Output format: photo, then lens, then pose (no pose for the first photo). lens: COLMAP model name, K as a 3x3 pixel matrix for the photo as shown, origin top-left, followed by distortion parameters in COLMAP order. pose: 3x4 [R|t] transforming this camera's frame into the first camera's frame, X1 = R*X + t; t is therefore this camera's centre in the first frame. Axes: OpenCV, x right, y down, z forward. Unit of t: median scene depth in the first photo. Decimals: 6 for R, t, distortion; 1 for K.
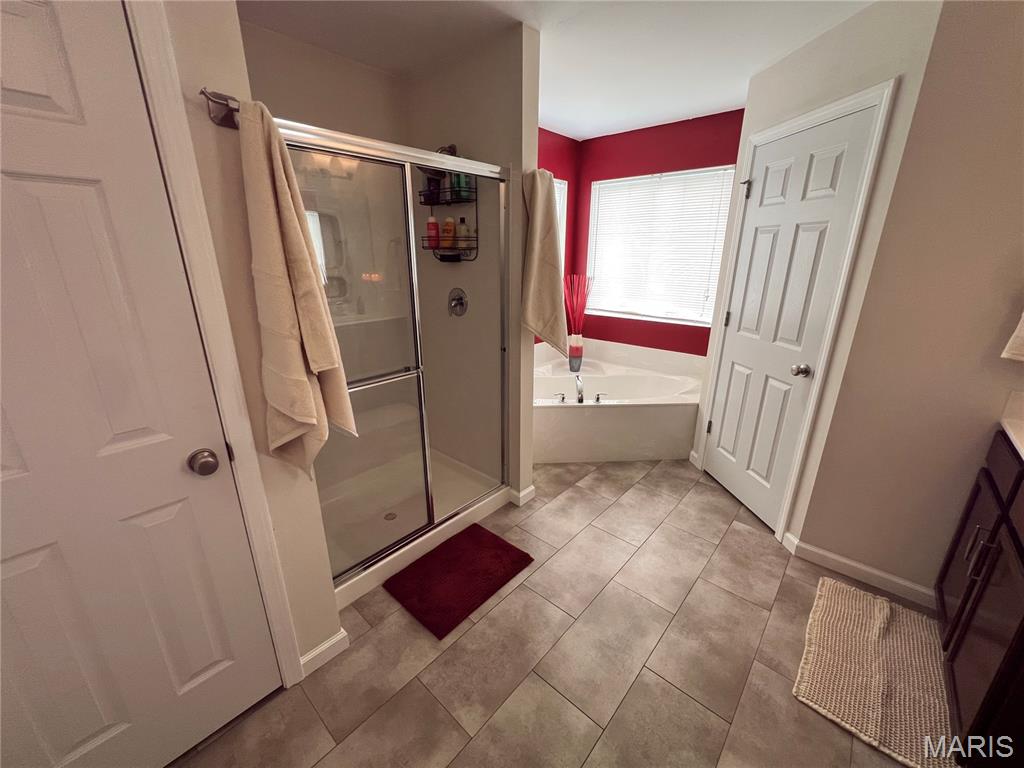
lens RADIAL K [[409.7, 0, 512.0], [0, 409.7, 384.0], [0, 0, 1]] dist [-0.001201, -0.000101]
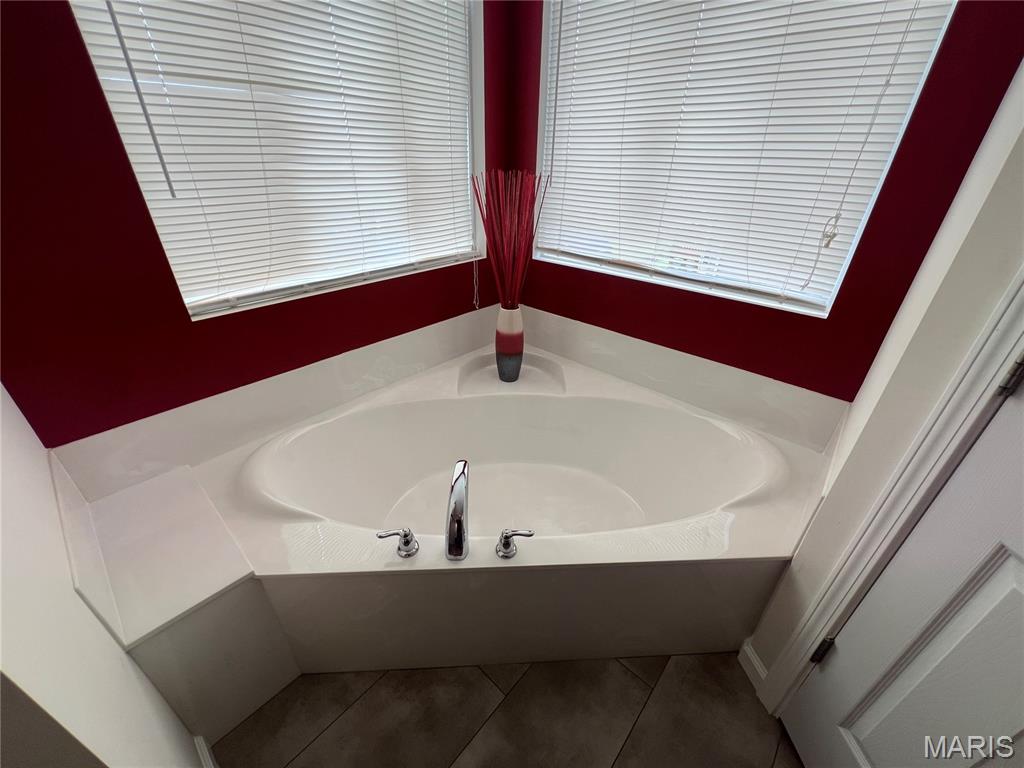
lens RADIAL K [[409.7, 0, 512.0], [0, 409.7, 384.0], [0, 0, 1]] dist [-0.001201, -0.000101]
pose [[0.999792, 0.019833, 0.004829, 0.163398], [-0.020401, 0.978703, 0.204267, -0.134291], [-0.000675, -0.204323, 0.978903, 0.536561]]
